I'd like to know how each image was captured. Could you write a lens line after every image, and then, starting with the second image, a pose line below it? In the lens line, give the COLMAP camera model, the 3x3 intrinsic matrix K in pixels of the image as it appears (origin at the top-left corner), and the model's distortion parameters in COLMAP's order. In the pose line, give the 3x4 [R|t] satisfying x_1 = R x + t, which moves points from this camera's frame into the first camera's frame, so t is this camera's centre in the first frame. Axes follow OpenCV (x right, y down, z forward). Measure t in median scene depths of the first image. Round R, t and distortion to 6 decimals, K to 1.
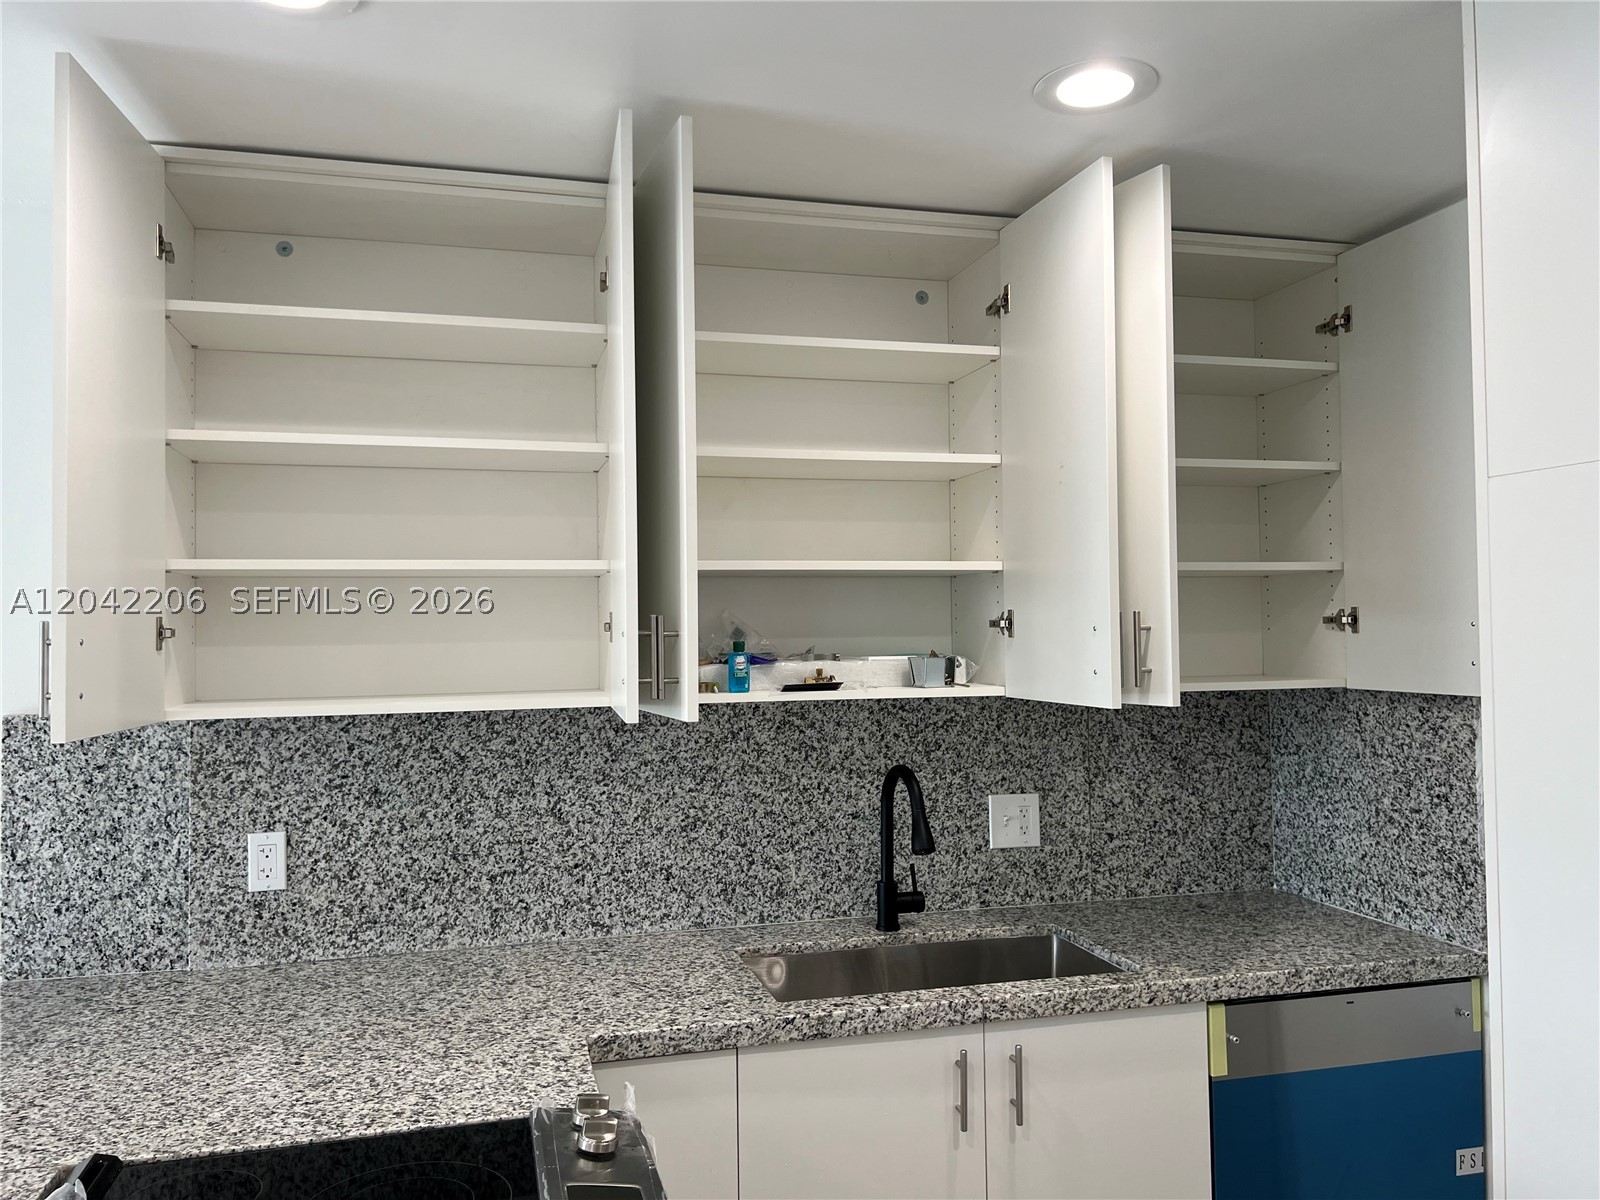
lens RADIAL K [[1214.4, 0, 784.3], [0, 1214.4, 595.4], [0, 0, 1]] dist [0.041592, -0.049063]
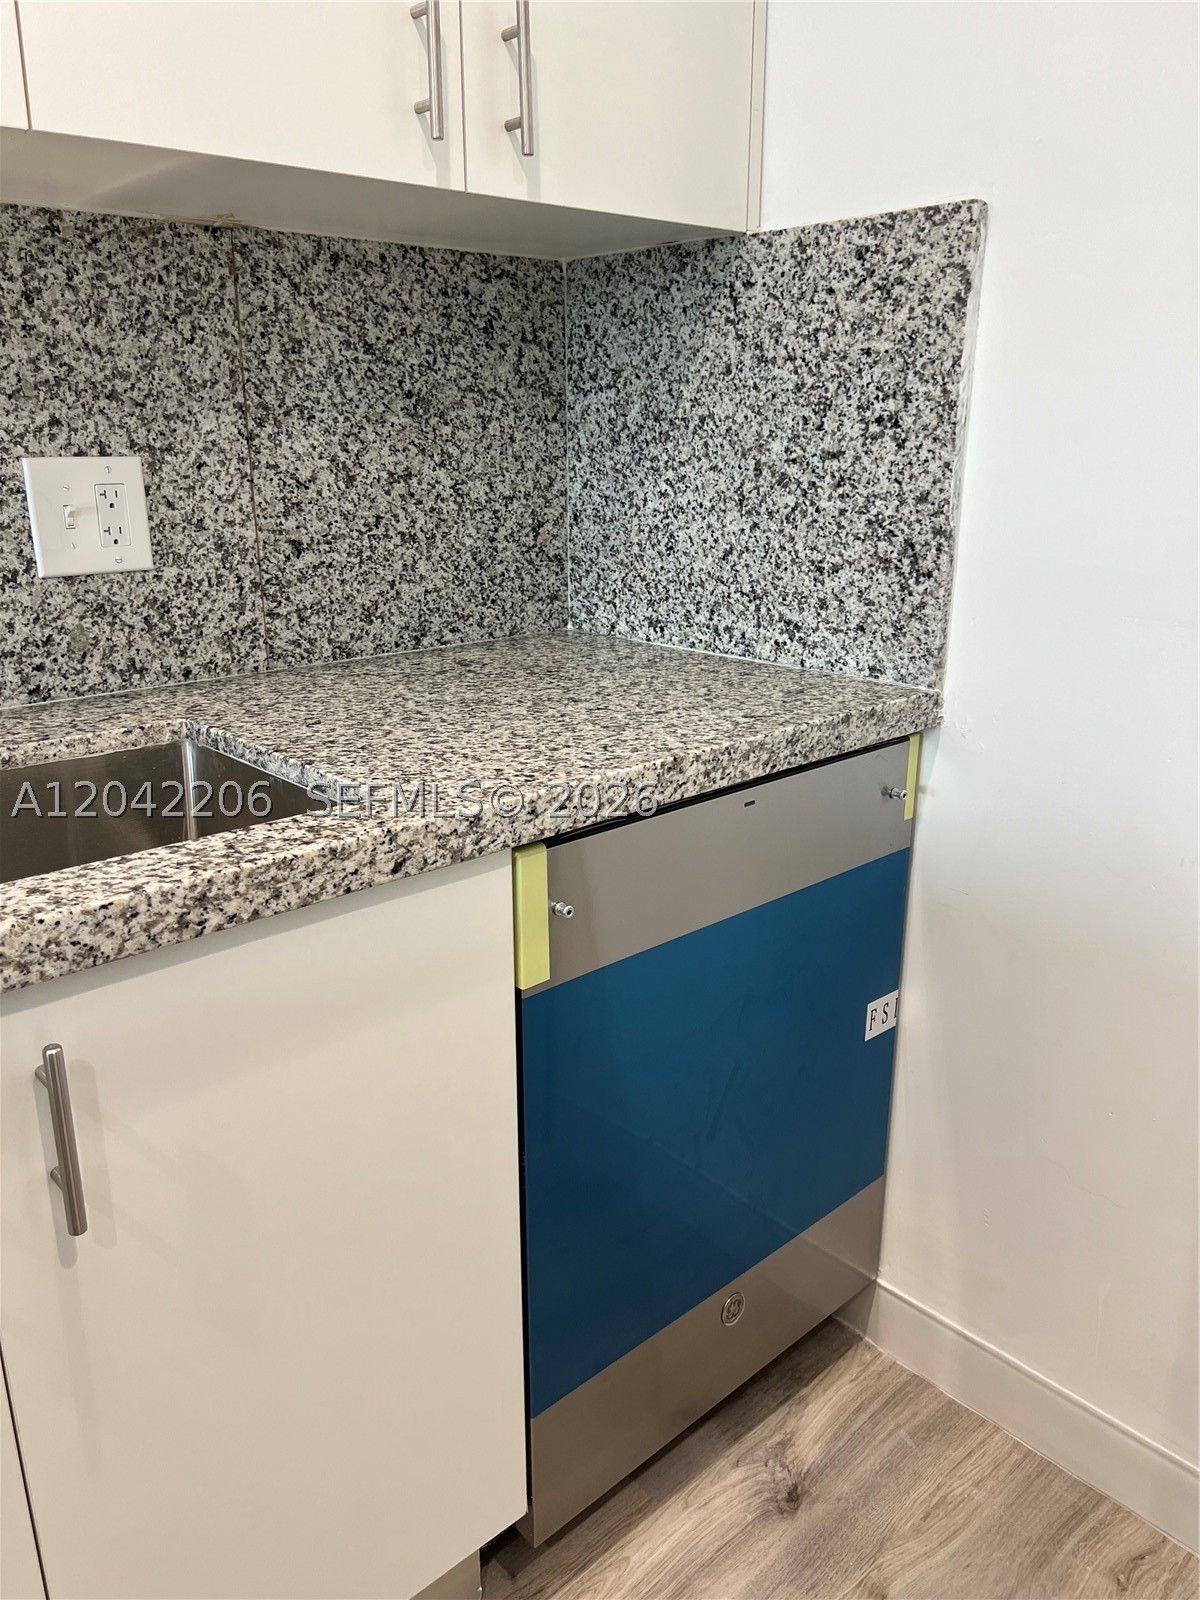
lens RADIAL K [[1214.4, 0, 589.9], [0, 1214.4, 811.0], [0, 0, 1]] dist [0.041592, -0.049063]
pose [[0.886903, -0.130608, 0.443108, 0.145247], [-0.020756, 0.946965, 0.320666, 0.146882], [-0.461489, -0.293596, 0.837155, 0.515804]]
